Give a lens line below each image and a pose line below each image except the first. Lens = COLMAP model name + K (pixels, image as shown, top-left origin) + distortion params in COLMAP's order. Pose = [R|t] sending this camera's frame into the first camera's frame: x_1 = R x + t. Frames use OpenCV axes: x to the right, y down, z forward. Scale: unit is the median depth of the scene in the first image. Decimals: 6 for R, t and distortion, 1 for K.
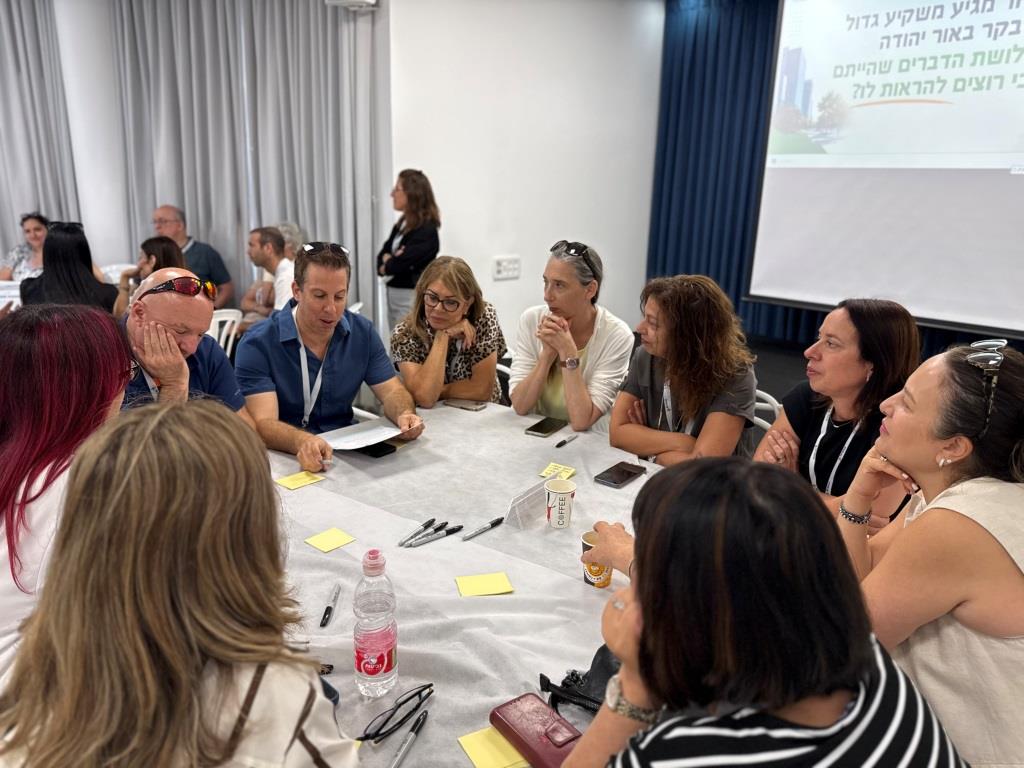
lens RADIAL K [[717.6, 0, 511.1], [0, 717.6, 395.0], [0, 0, 1]] dist [0.025321, -0.010842]
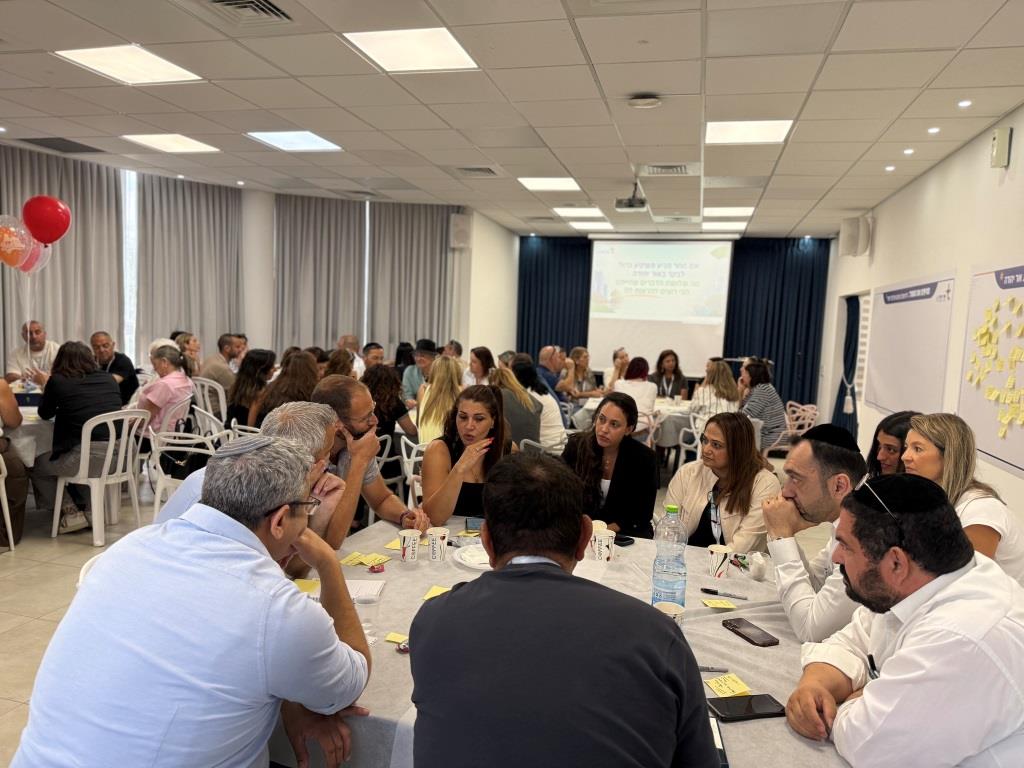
lens RADIAL K [[717.6, 0, 515.6], [0, 717.6, 392.5], [0, 0, 1]] dist [0.025321, -0.010842]
pose [[0.864582, 0.009454, 0.502404, -1.140541], [0.103293, 0.975127, -0.196106, 0.389275], [-0.491761, 0.221444, 0.842100, -0.861963]]
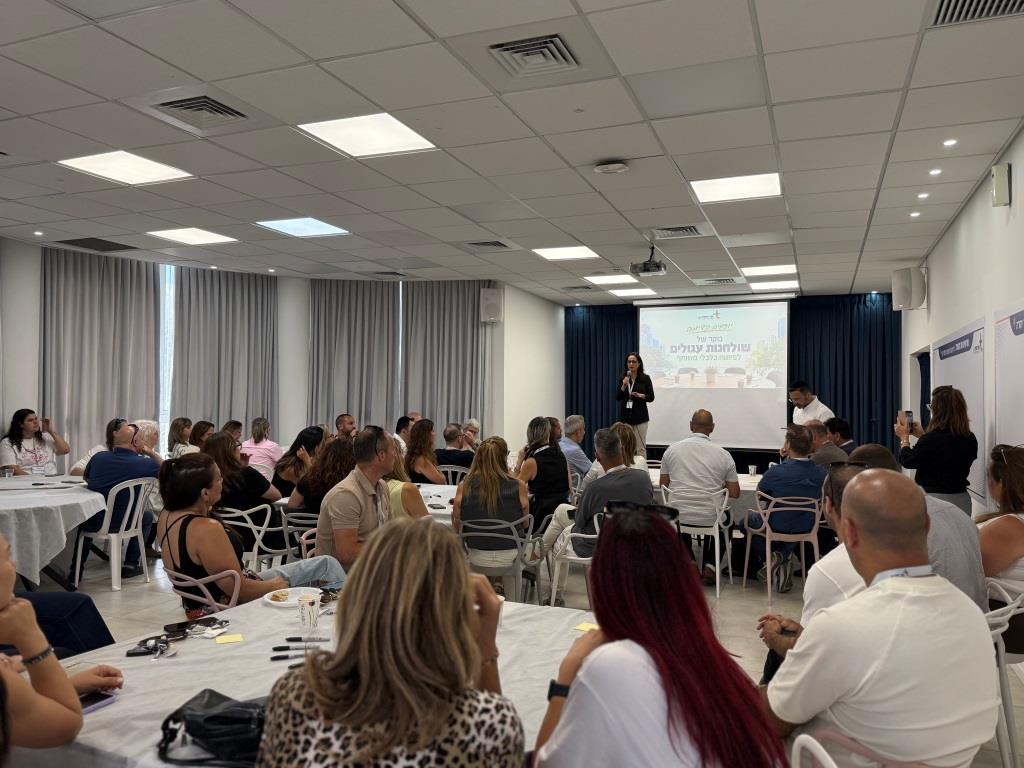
lens RADIAL K [[761.8, 0, 518.3], [0, 761.8, 380.5], [0, 0, 1]] dist [0.045814, -0.005640]
pose [[0.920670, 0.035829, 0.388694, -0.993786], [0.101555, 0.939501, -0.327147, 0.428108], [-0.376899, 0.340668, 0.861332, -0.961237]]
